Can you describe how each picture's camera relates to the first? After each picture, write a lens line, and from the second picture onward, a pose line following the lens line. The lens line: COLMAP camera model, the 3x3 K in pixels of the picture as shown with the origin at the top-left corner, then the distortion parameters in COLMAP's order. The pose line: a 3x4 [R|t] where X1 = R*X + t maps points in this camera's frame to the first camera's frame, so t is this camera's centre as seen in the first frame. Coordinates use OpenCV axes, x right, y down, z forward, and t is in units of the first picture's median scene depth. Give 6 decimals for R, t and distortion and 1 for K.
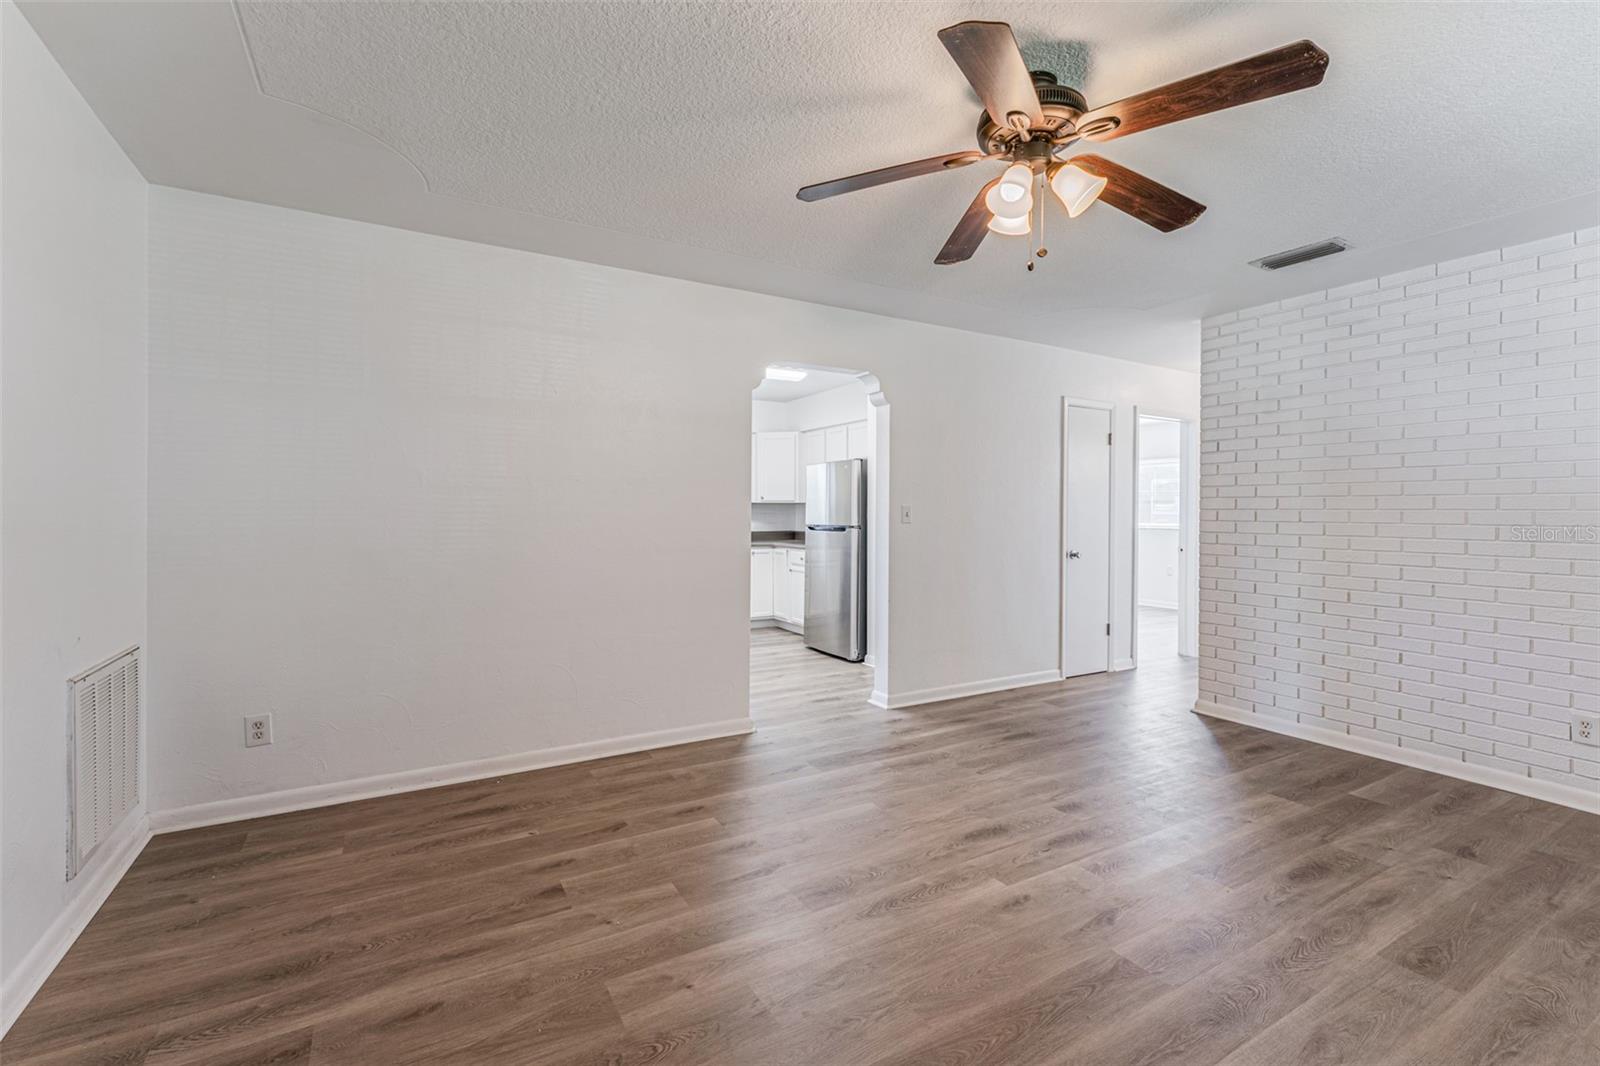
lens RADIAL K [[695.7, 0, 795.4], [0, 695.7, 519.2], [0, 0, 1]] dist [0.001654, 0.000302]
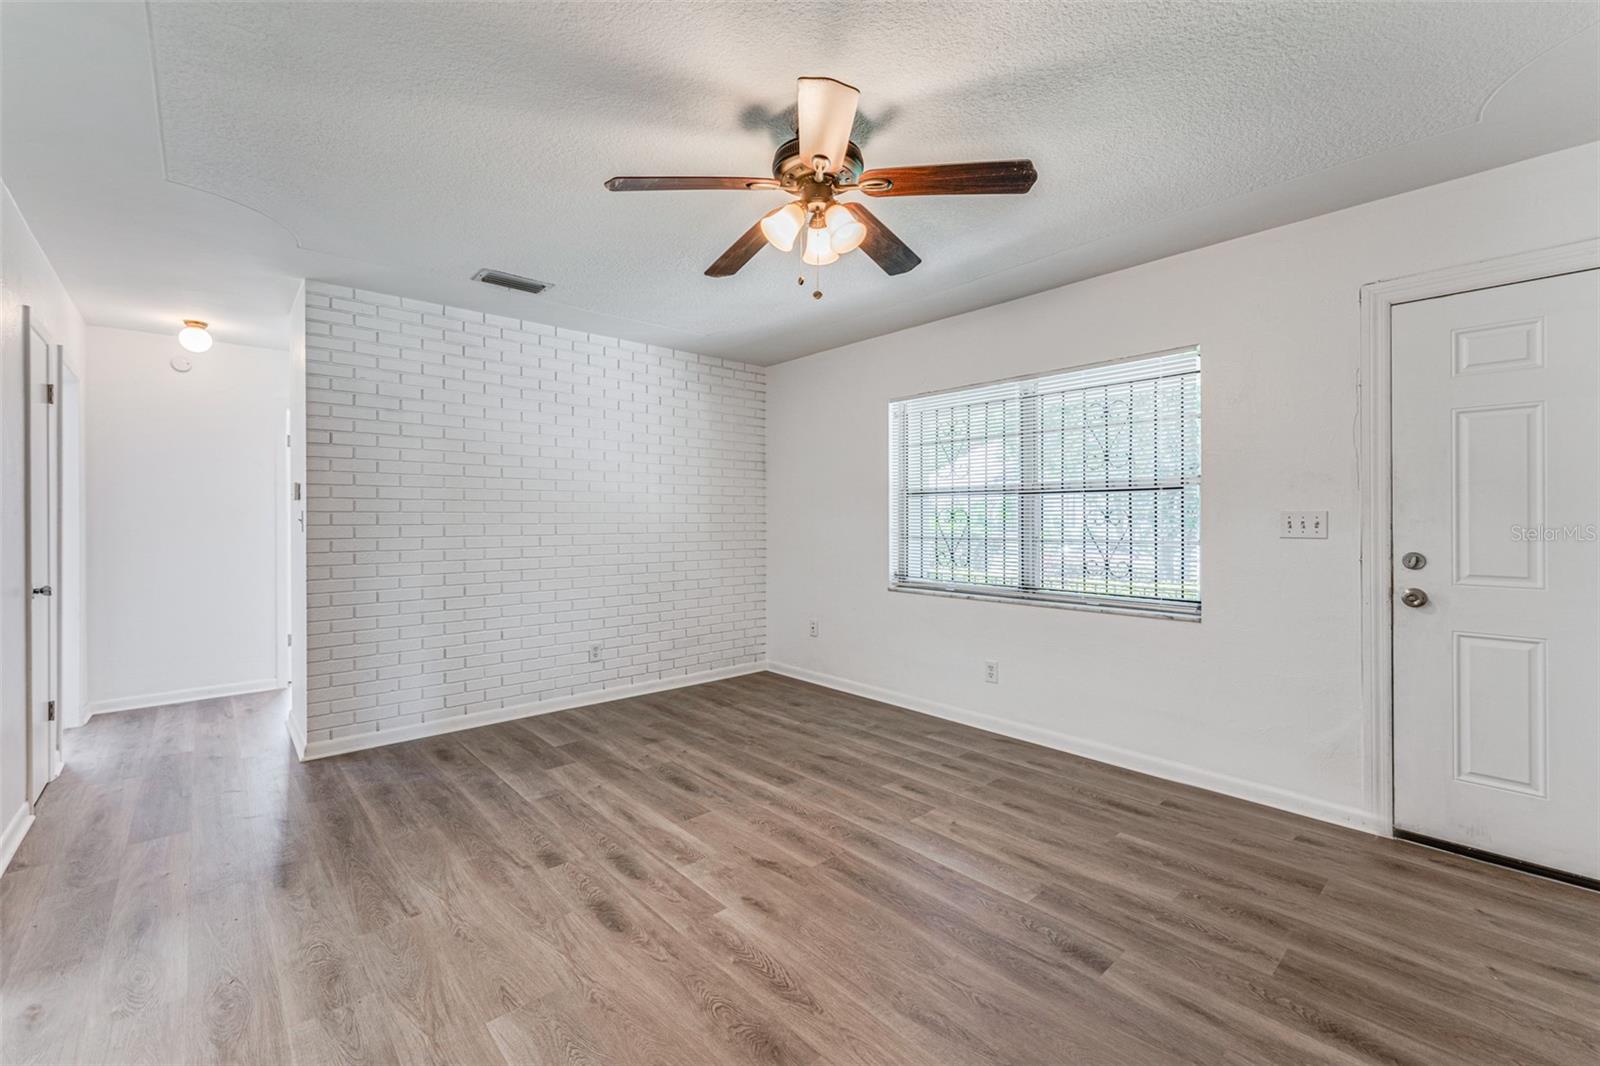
lens RADIAL K [[665.1, 0, 792.9], [0, 665.1, 517.0], [0, 0, 1]] dist [0.001813, 0.000354]
pose [[-0.197250, -0.005997, 0.980335, -0.594084], [0.009707, 0.999920, 0.008070, -0.038321], [-0.980305, 0.011108, -0.197176, 0.998989]]
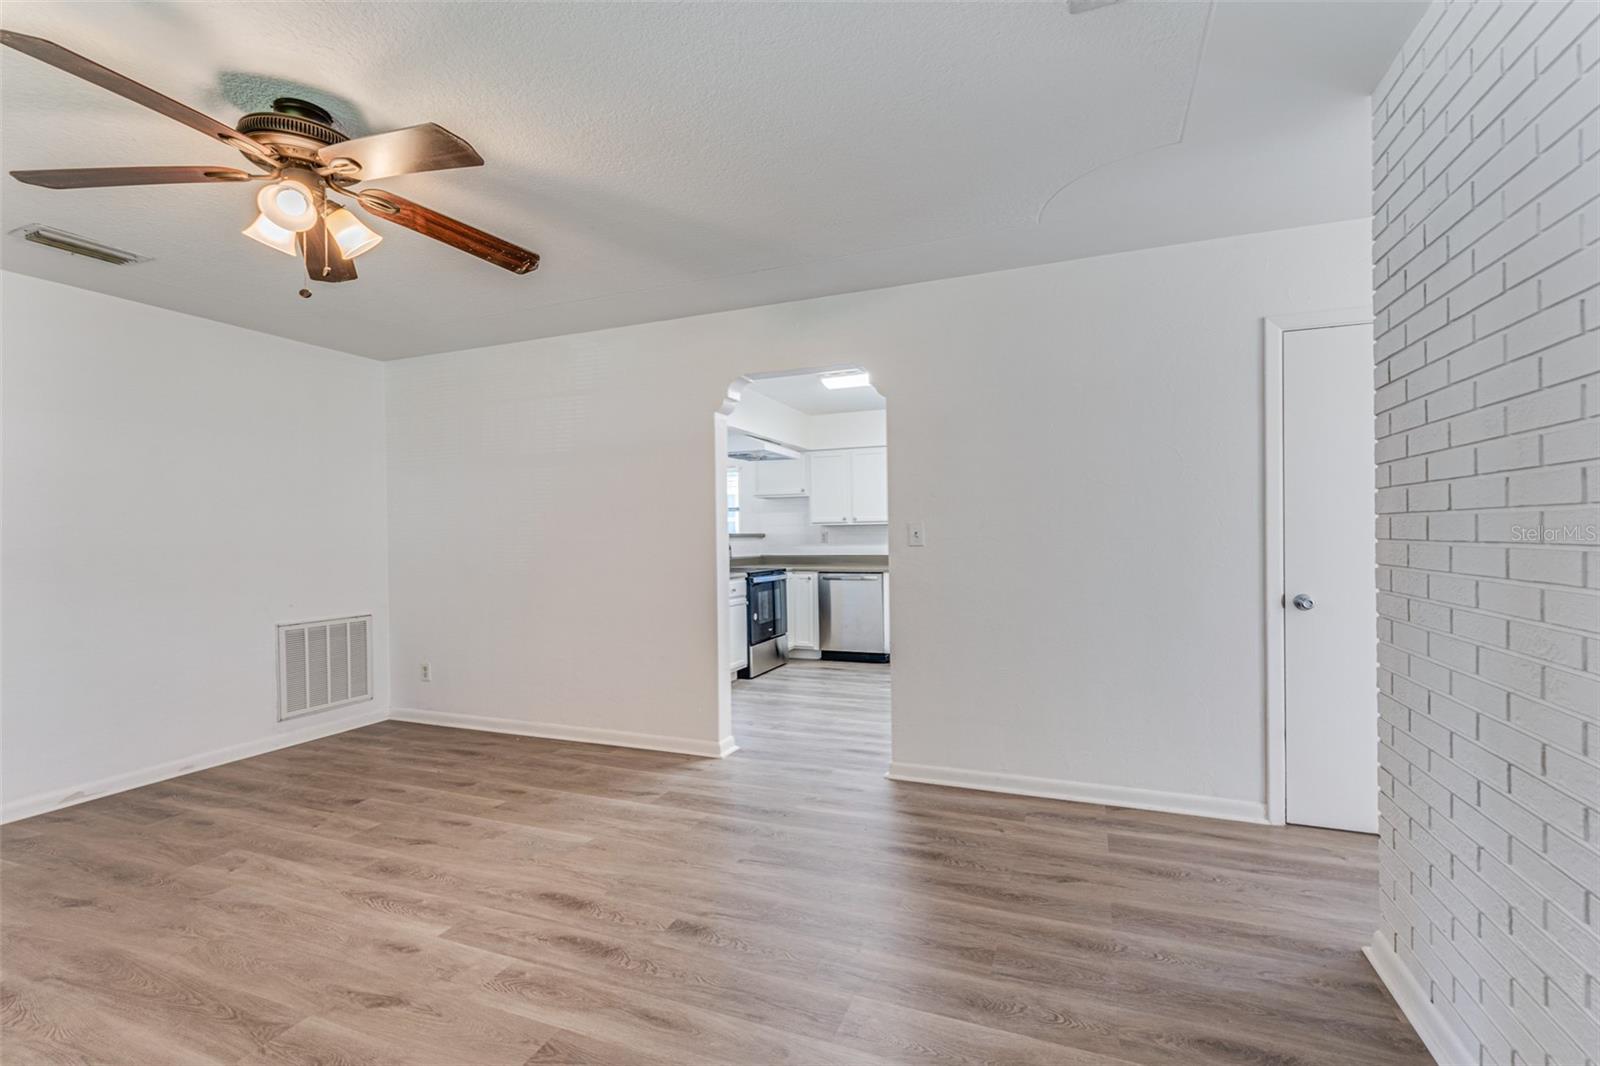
lens RADIAL K [[706.1, 0, 800.7], [0, 706.1, 537.4], [0, 0, 1]] dist [0.001362, -0.000296]
pose [[0.620175, -0.012645, -0.784361, 1.242269], [0.008660, 0.999920, -0.009273, 0.005031], [0.784415, -0.001041, 0.620235, 0.729756]]
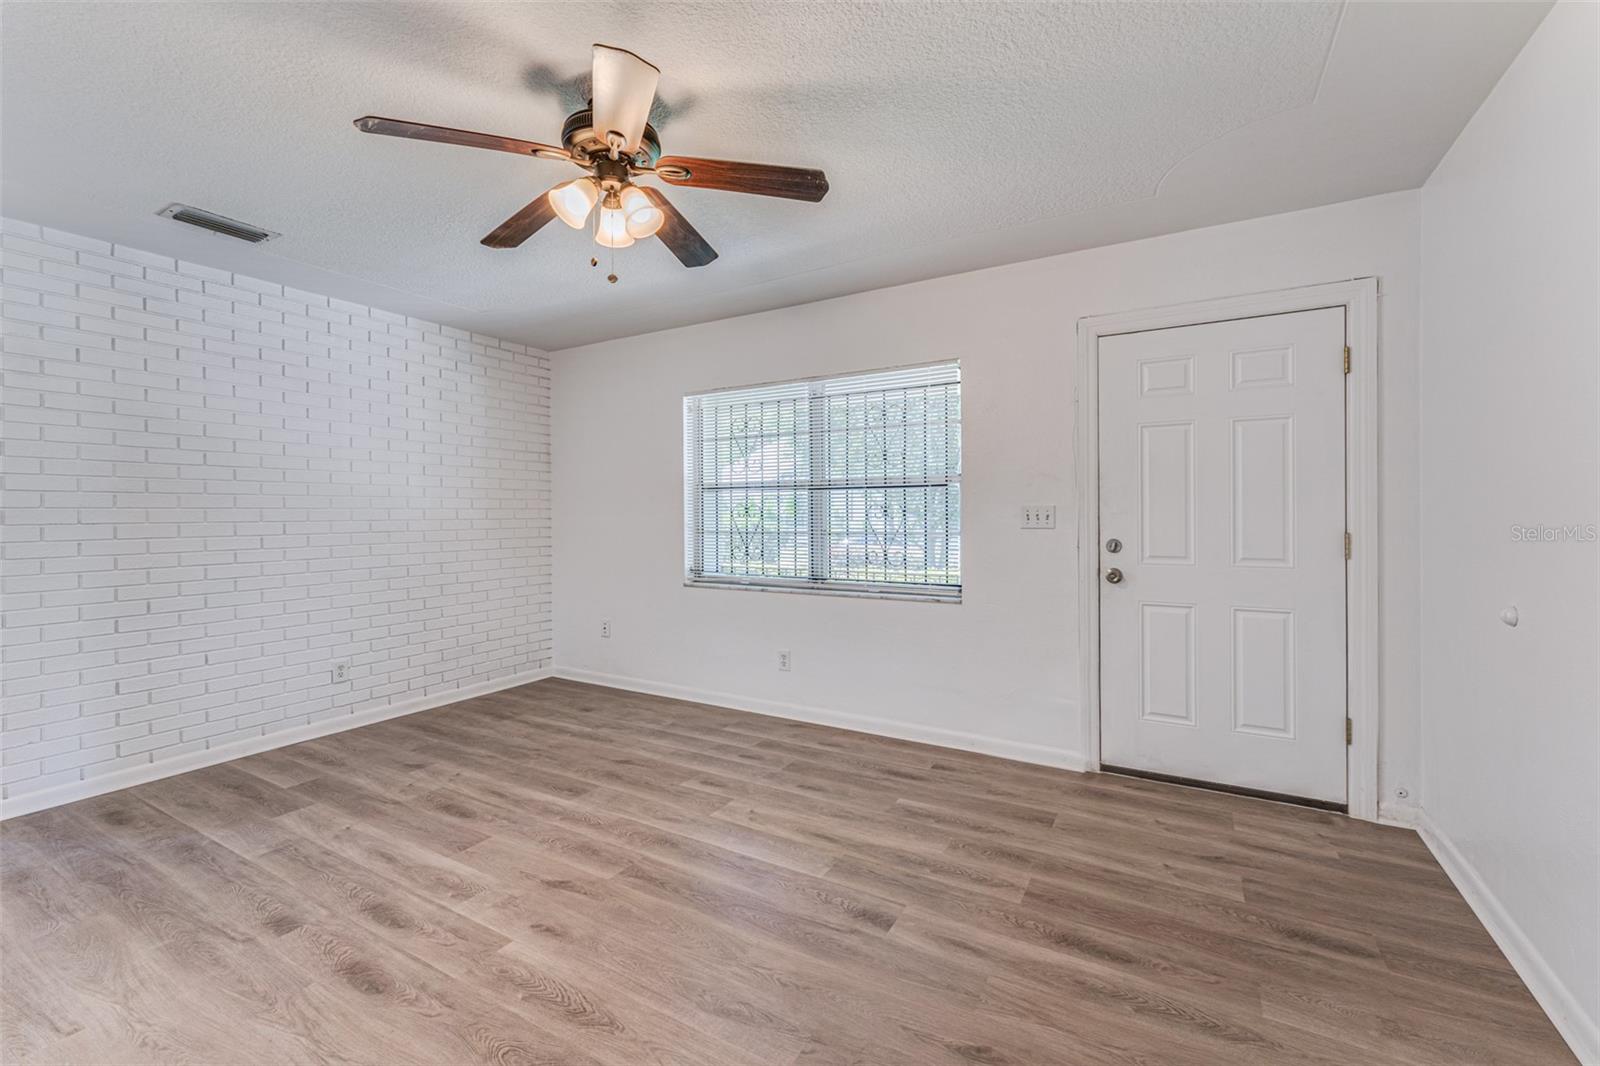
lens RADIAL K [[666.2, 0, 794.7], [0, 666.2, 514.1], [0, 0, 1]] dist [0.001765, 0.000133]
pose [[-0.490576, -0.007525, 0.871366, -0.581994], [0.010864, 0.999832, 0.014751, -0.038251], [-0.871330, 0.016703, -0.490412, 1.006721]]
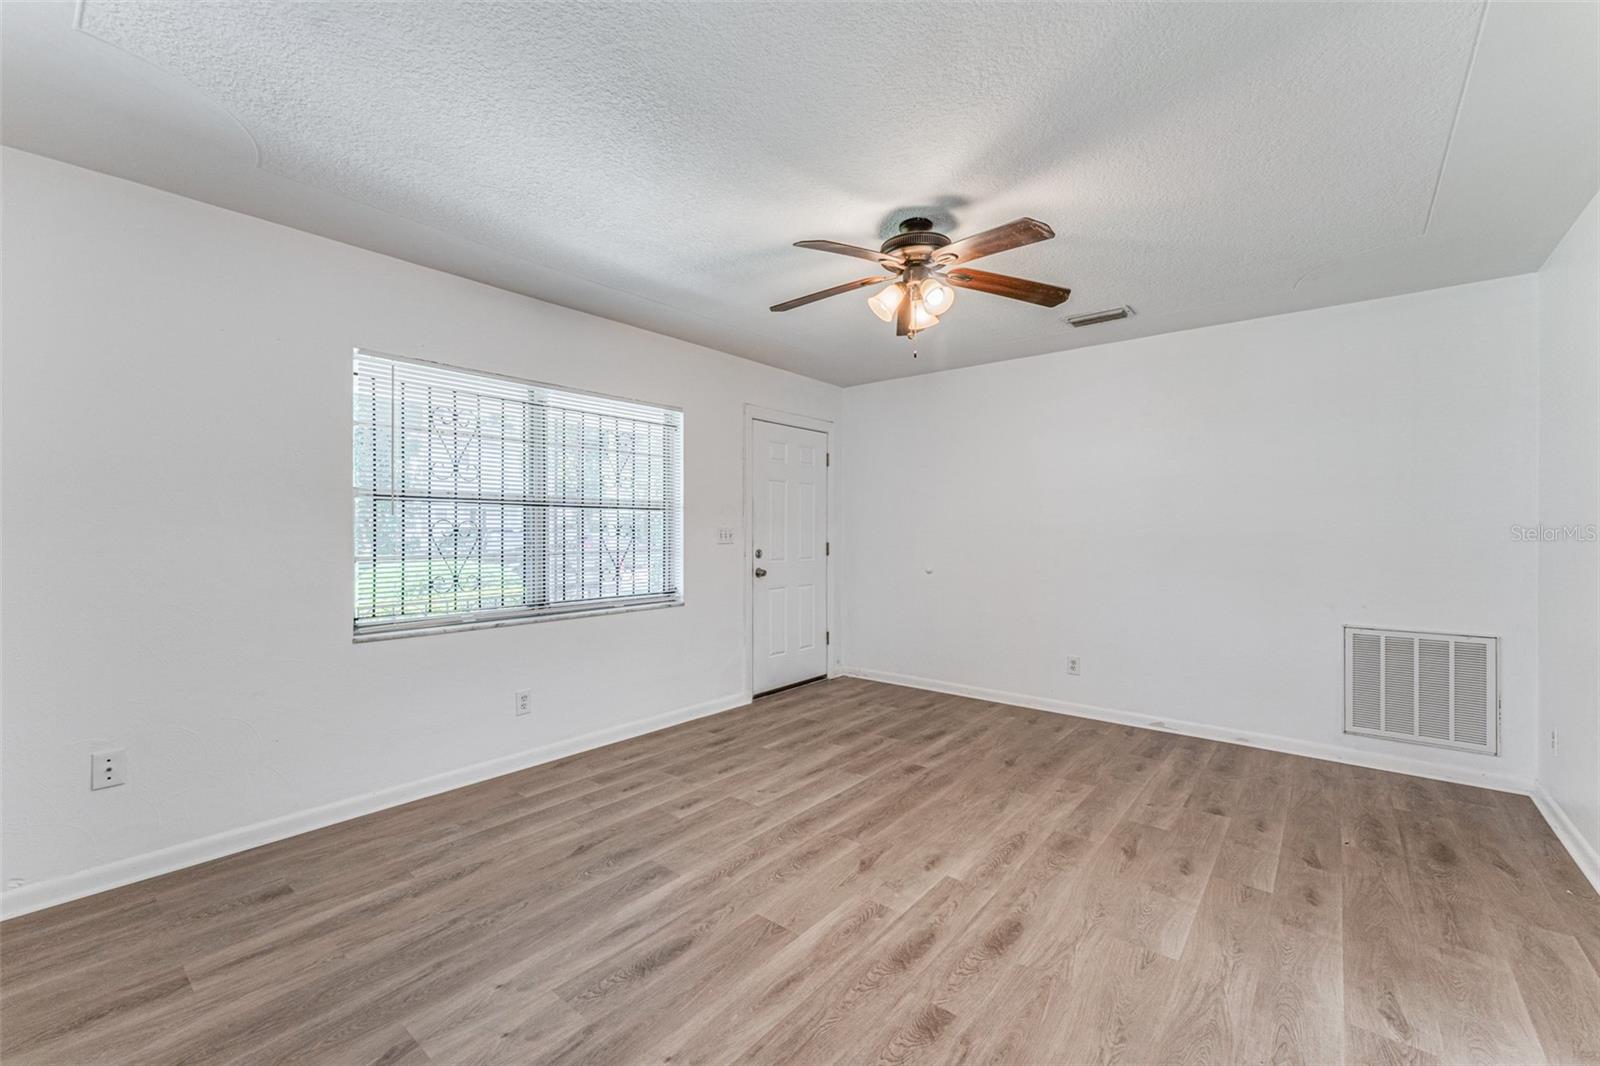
lens RADIAL K [[660.7, 0, 787.7], [0, 660.7, 528.4], [0, 0, 1]] dist [0.003031, 0.000075]
pose [[-0.939796, -0.010086, -0.341587, 0.844801], [-0.011994, 0.999922, 0.003472, -0.035841], [0.341525, 0.007360, -0.939844, 1.759696]]
